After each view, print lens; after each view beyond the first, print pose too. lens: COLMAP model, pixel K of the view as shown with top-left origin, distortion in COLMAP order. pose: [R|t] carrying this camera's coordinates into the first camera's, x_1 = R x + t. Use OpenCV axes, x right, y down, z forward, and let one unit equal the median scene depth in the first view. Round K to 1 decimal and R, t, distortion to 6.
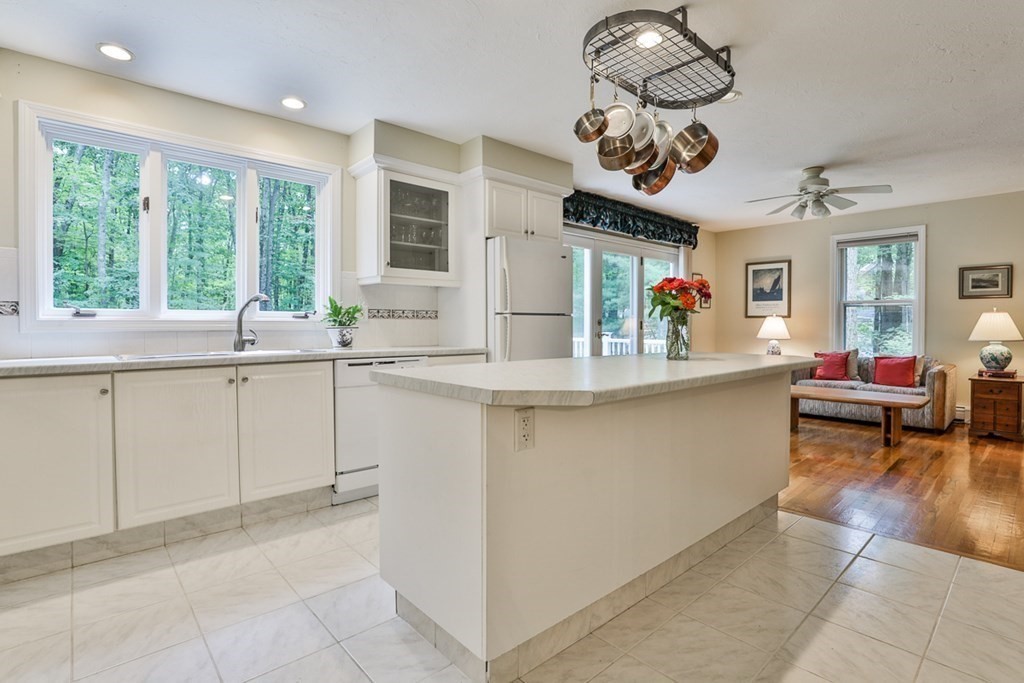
lens RADIAL K [[489.3, 0, 514.5], [0, 489.3, 331.9], [0, 0, 1]] dist [-0.034290, 0.001271]
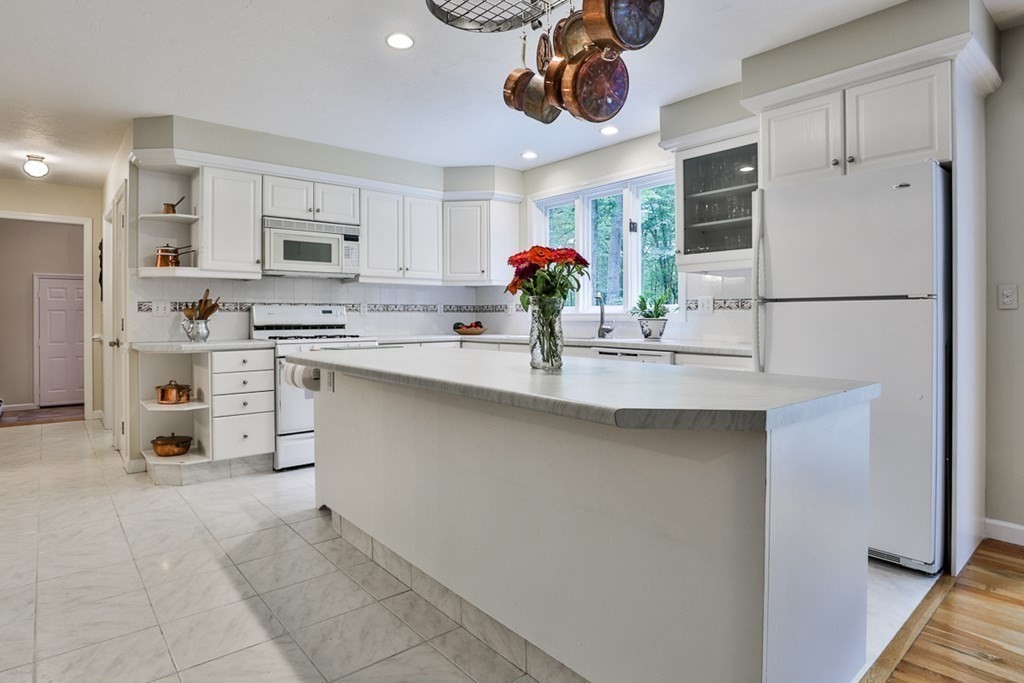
lens RADIAL K [[568.2, 0, 512.3], [0, 568.2, 315.9], [0, 0, 1]] dist [-0.037903, -0.000401]
pose [[-0.030274, -0.002854, -0.999538, 1.290757], [-0.015672, 0.999874, -0.002380, -0.014402], [0.999419, 0.015592, -0.030315, 1.116793]]
